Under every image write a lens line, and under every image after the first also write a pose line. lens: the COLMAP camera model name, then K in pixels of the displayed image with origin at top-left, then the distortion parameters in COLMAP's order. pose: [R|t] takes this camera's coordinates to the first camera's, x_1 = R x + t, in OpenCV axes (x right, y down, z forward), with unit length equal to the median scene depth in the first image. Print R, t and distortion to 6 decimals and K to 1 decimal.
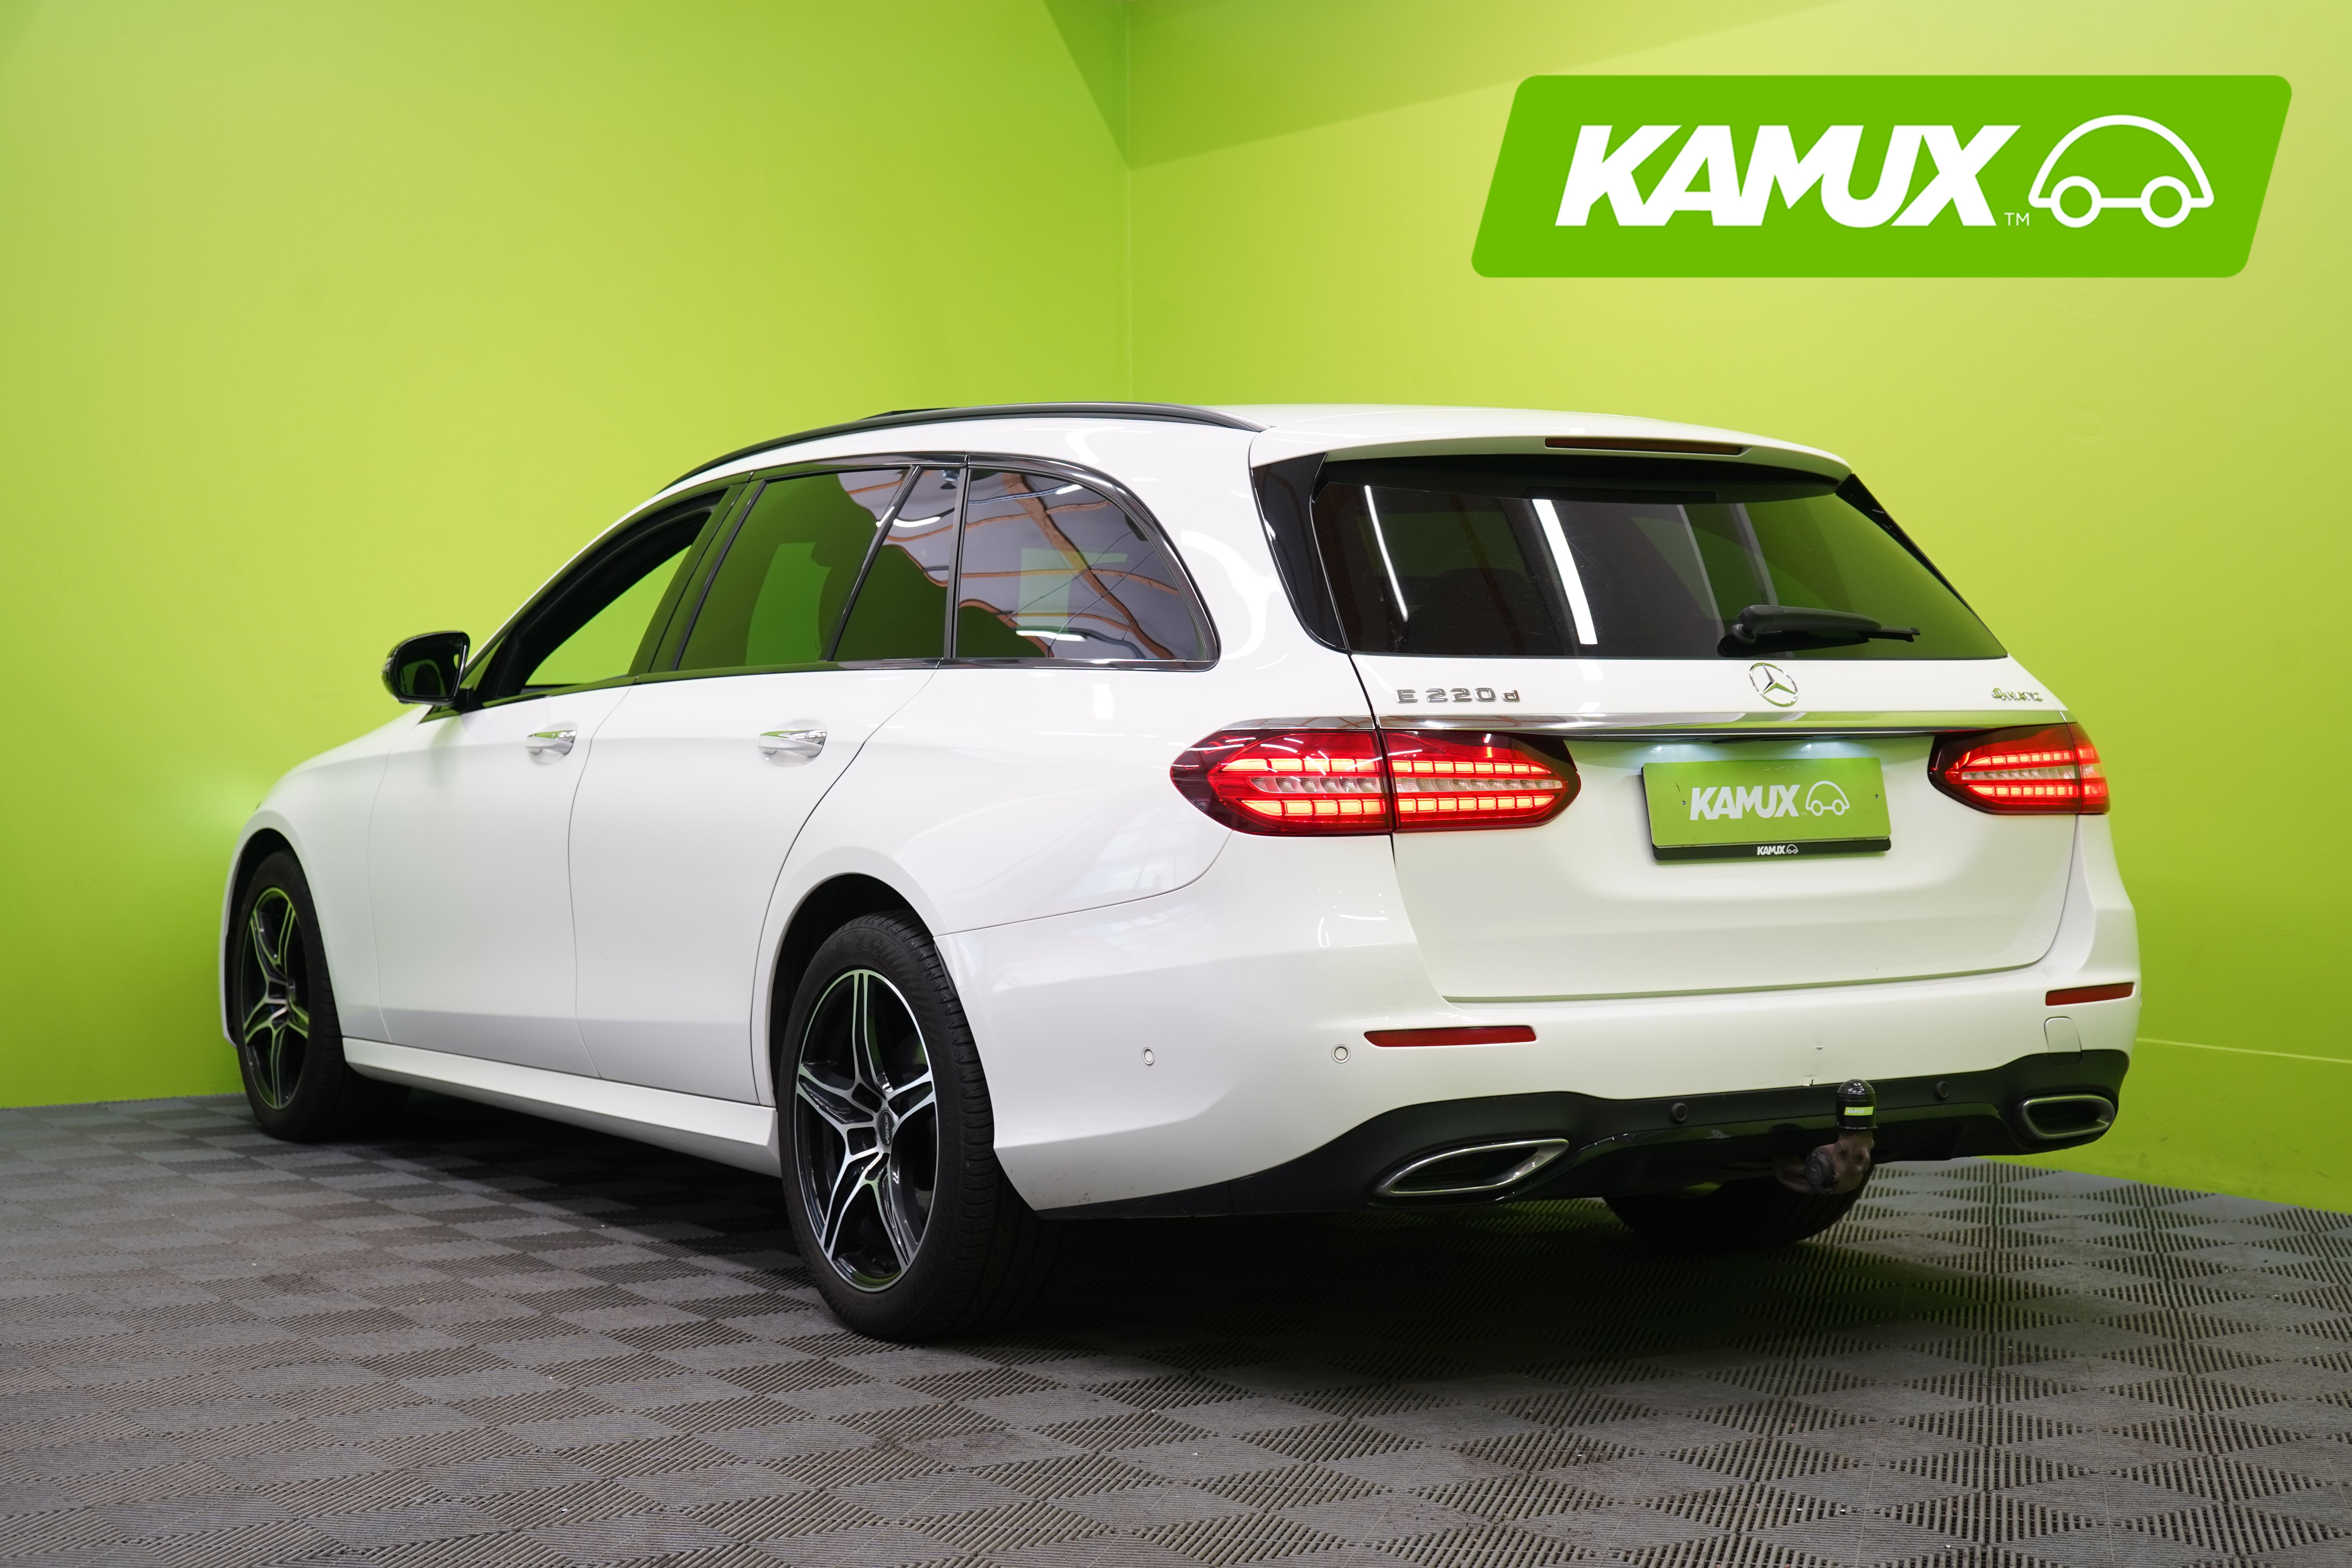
lens RADIAL K [[3477.0, 0, 1176.0], [0, 3477.0, 784.0], [0, 0, 1]] dist [0.007125, 0.058748]
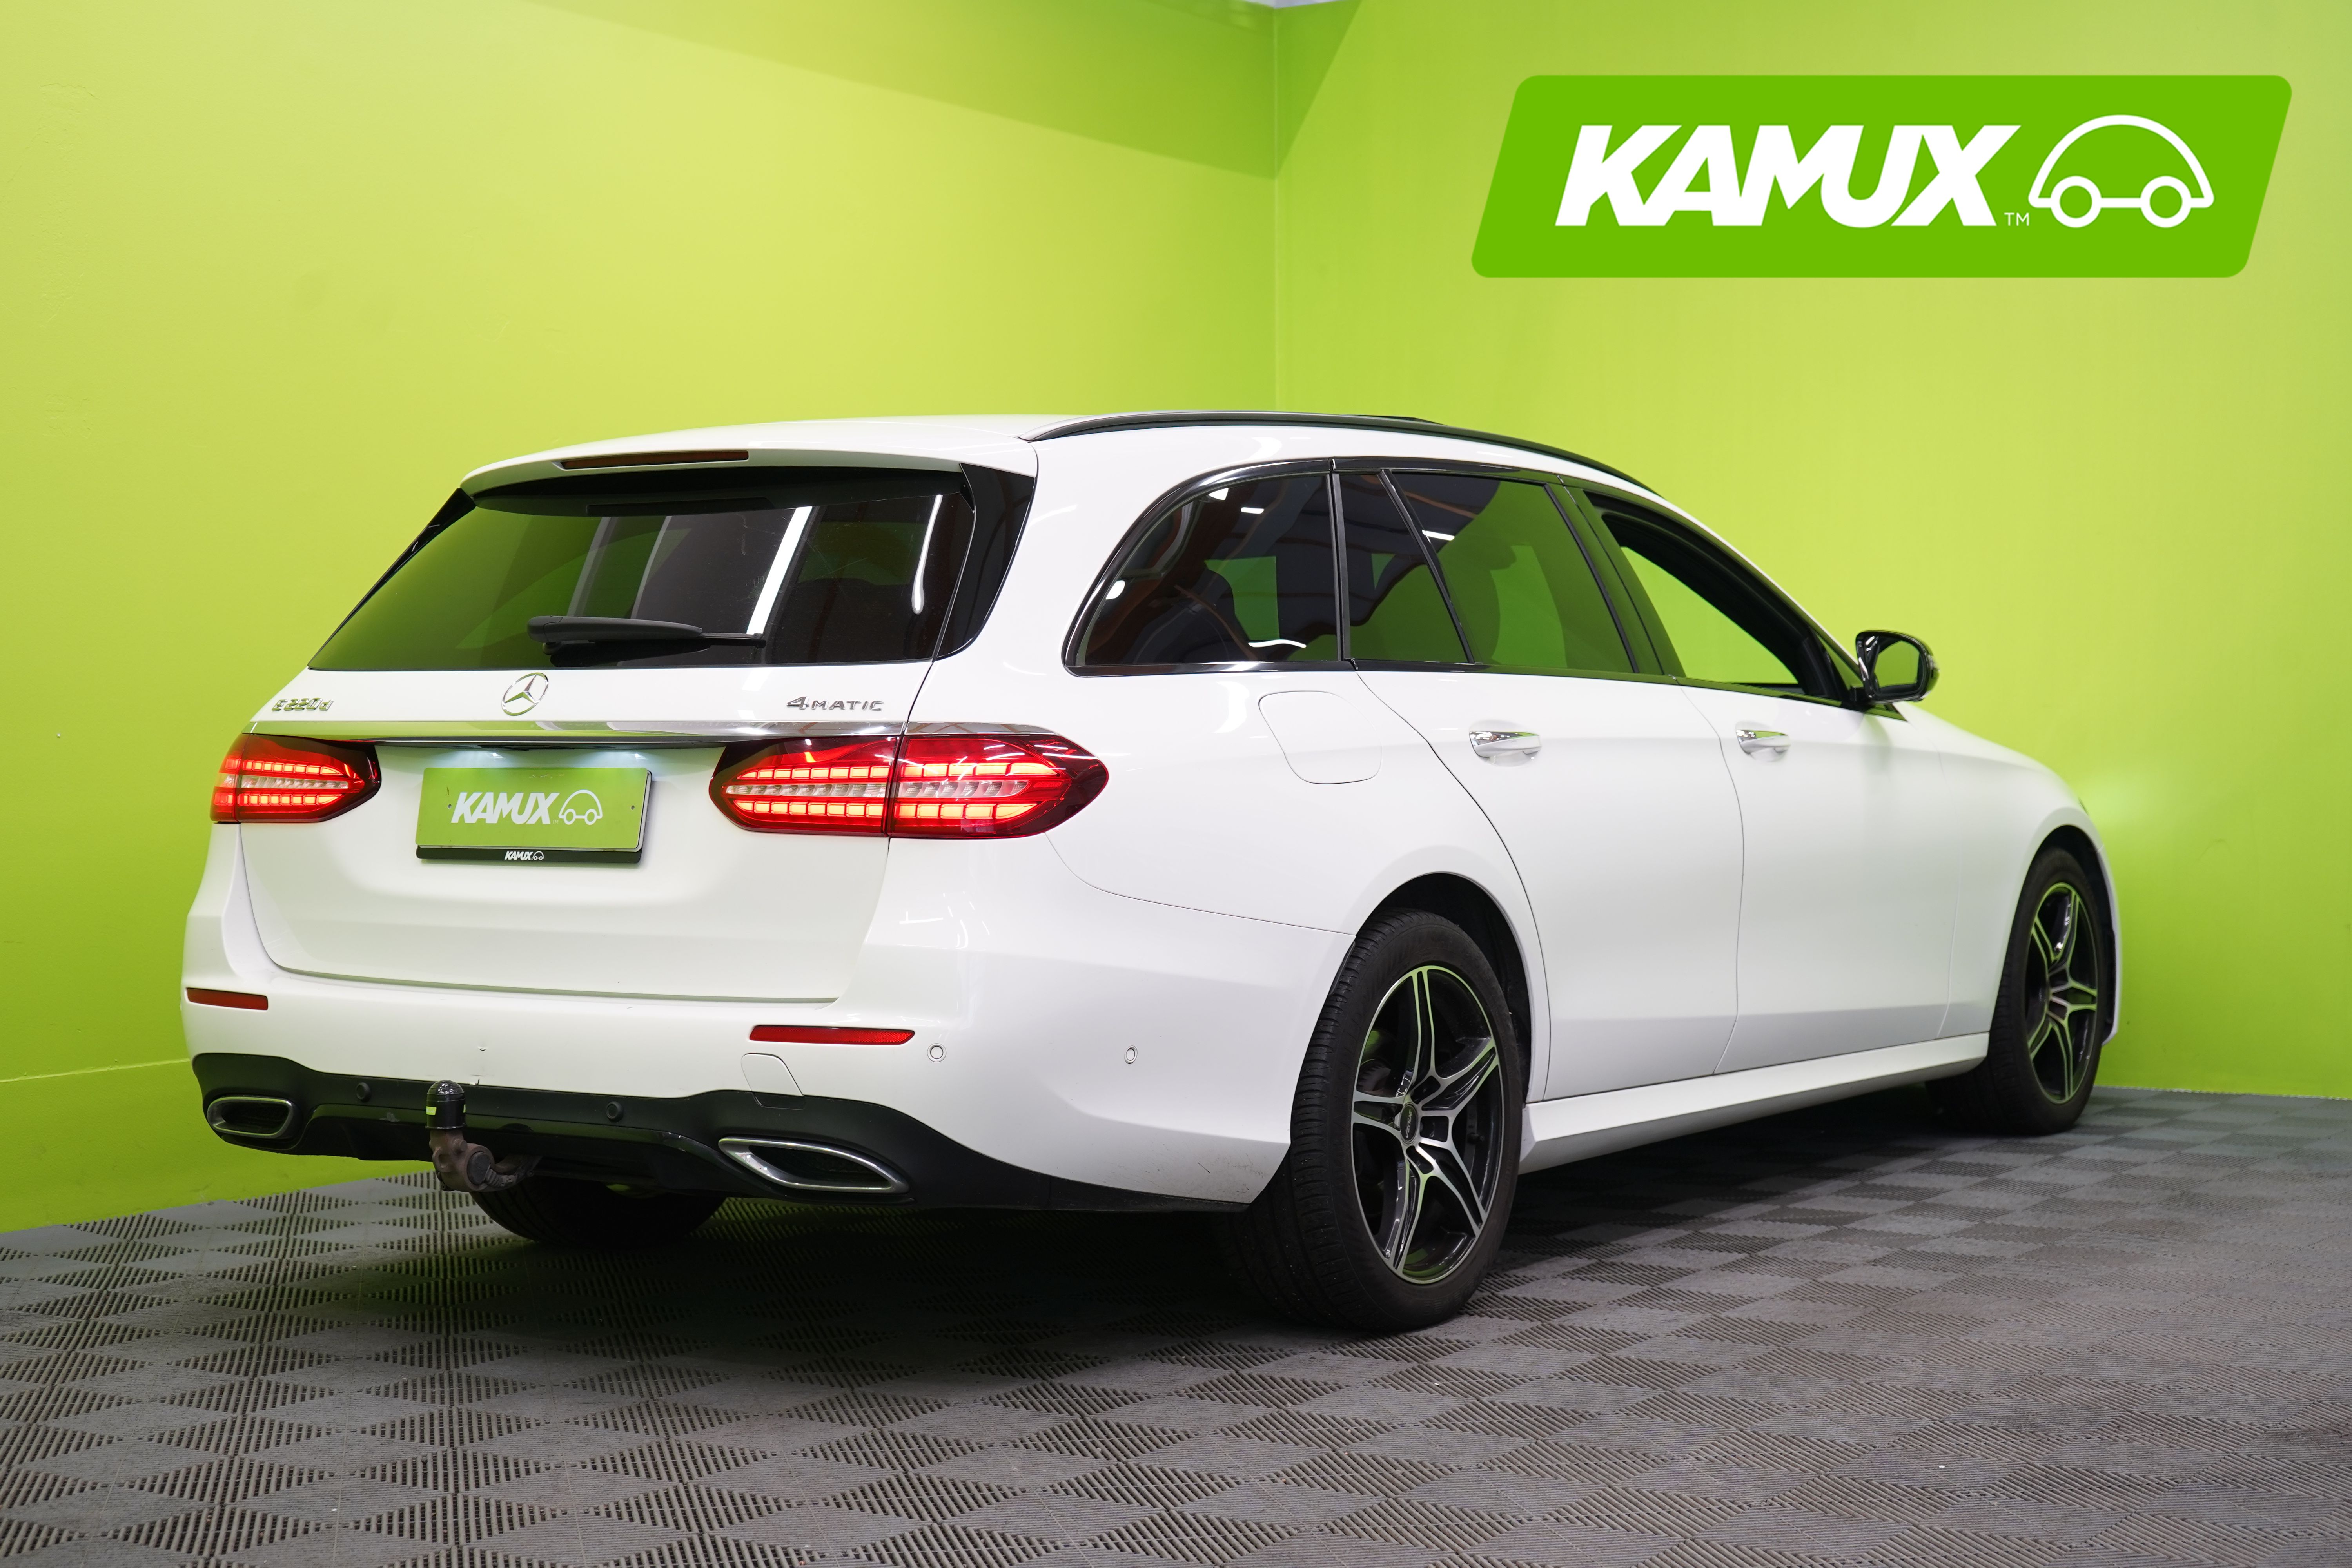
lens RADIAL K [[3506.5, 0, 1171.5], [0, 3506.5, 738.3], [0, 0, 1]] dist [0.000578, 0.085558]
pose [[0.450018, 0.011391, -0.892947, 1.170410], [-0.020781, 0.999781, 0.002280, -0.021706], [0.892778, 0.017530, 0.450156, 0.700219]]
